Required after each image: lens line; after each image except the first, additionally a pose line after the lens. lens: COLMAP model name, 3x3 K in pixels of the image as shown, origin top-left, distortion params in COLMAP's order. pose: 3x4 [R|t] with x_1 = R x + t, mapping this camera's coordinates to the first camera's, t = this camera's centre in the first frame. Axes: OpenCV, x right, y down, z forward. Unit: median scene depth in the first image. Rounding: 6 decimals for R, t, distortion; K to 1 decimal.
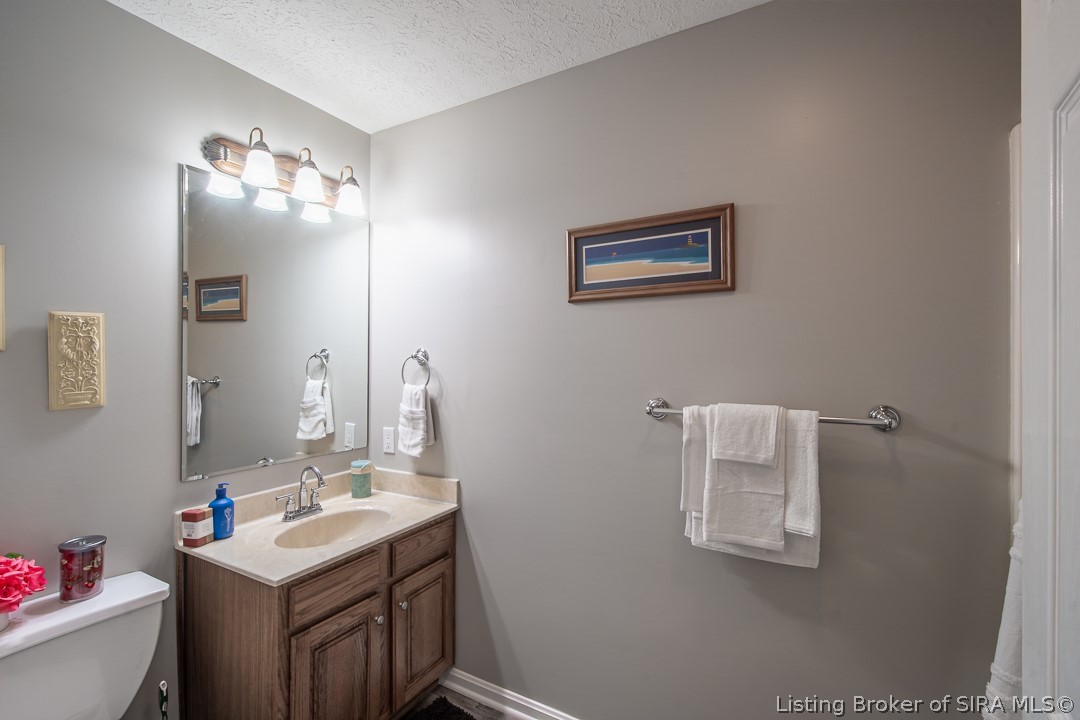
lens RADIAL K [[485.5, 0, 524.0], [0, 485.5, 360.8], [0, 0, 1]] dist [0.000674, -0.000757]
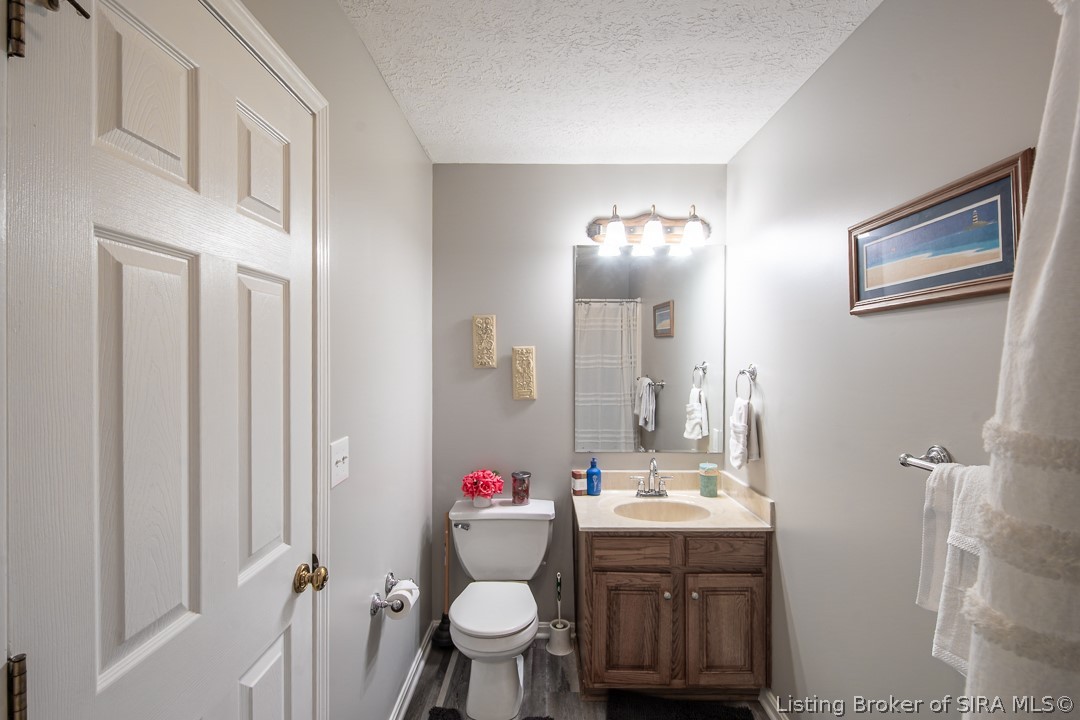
lens RADIAL K [[485.5, 0, 524.0], [0, 485.5, 360.8], [0, 0, 1]] dist [0.000674, -0.000757]
pose [[0.480676, 0.005025, -0.876884, 0.545541], [0.000567, 0.999982, 0.006041, -0.047315], [0.876898, -0.003401, 0.480664, 0.112525]]
